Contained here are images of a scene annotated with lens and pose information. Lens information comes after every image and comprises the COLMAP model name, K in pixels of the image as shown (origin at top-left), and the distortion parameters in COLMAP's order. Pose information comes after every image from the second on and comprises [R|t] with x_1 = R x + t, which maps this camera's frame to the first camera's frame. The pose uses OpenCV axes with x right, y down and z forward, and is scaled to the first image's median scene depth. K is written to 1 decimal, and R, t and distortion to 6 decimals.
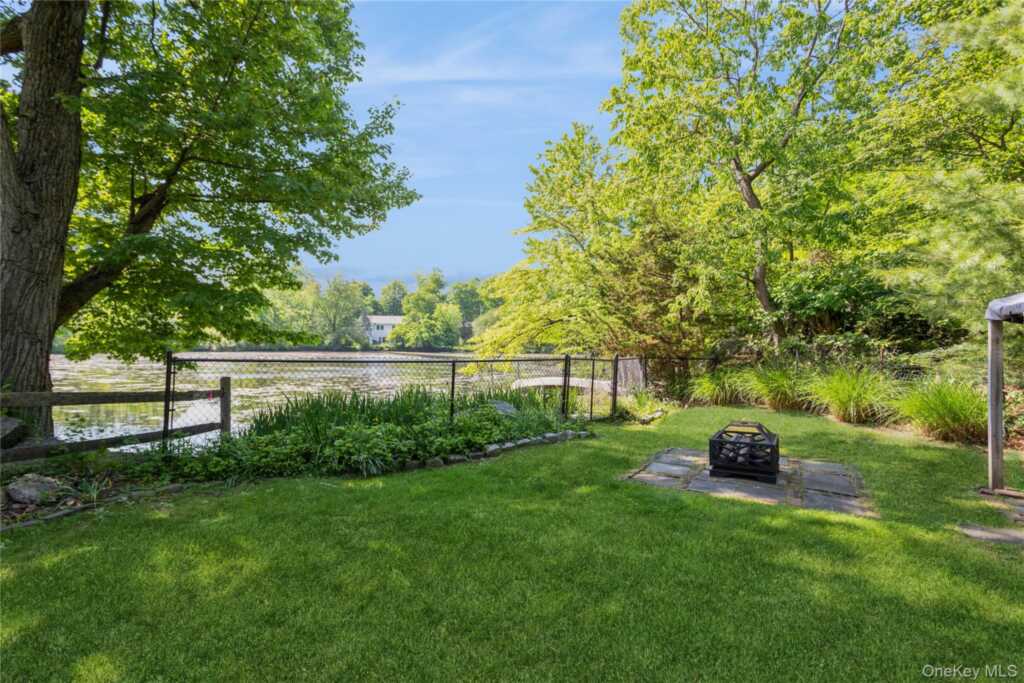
lens RADIAL K [[484.6, 0, 511.0], [0, 484.6, 345.6], [0, 0, 1]] dist [0.002943, 0.005437]
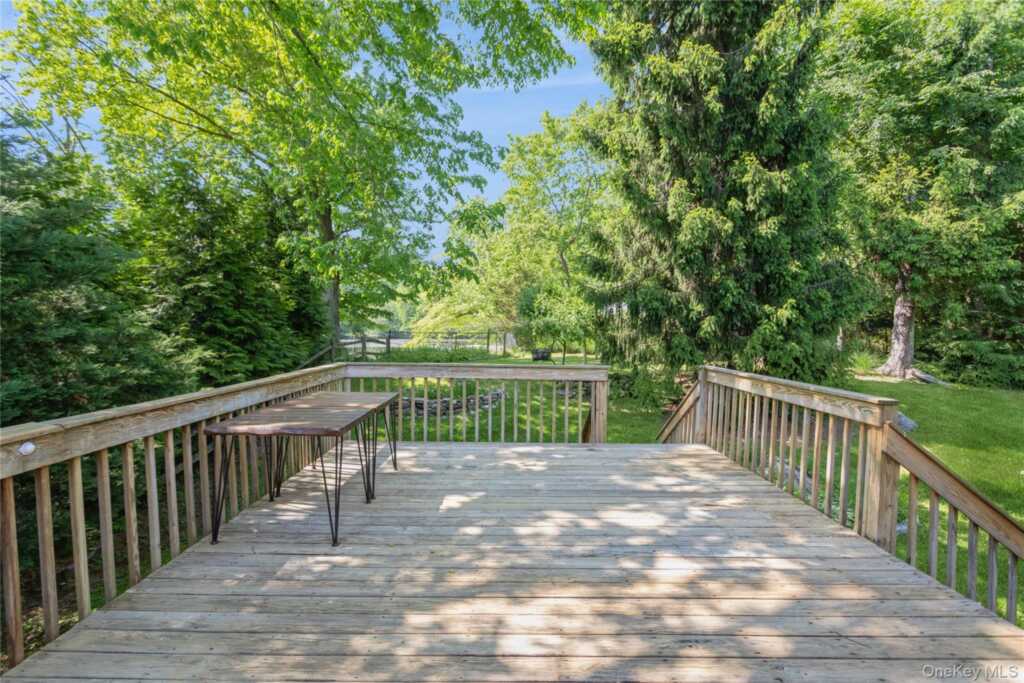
lens RADIAL K [[484.6, 0, 511.0], [0, 484.6, 345.6], [0, 0, 1]] dist [0.002943, 0.005437]
pose [[0.969039, -0.018485, 0.246215, -0.280564], [0.009194, 0.999203, 0.038831, -0.005286], [-0.246737, -0.035365, 0.968437, -1.088426]]
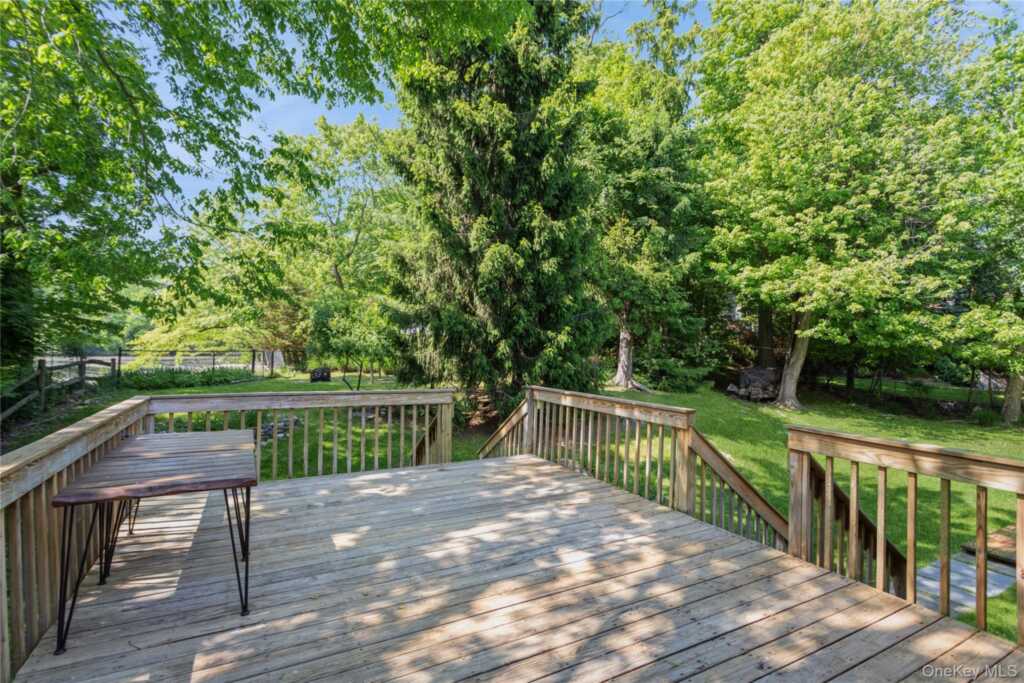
lens RADIAL K [[484.6, 0, 511.0], [0, 484.6, 345.6], [0, 0, 1]] dist [0.002943, 0.005437]
pose [[0.739160, -0.003306, 0.673522, -0.364823], [-0.002151, 0.999971, 0.007269, -0.014754], [-0.673526, -0.006821, 0.739132, -1.067796]]
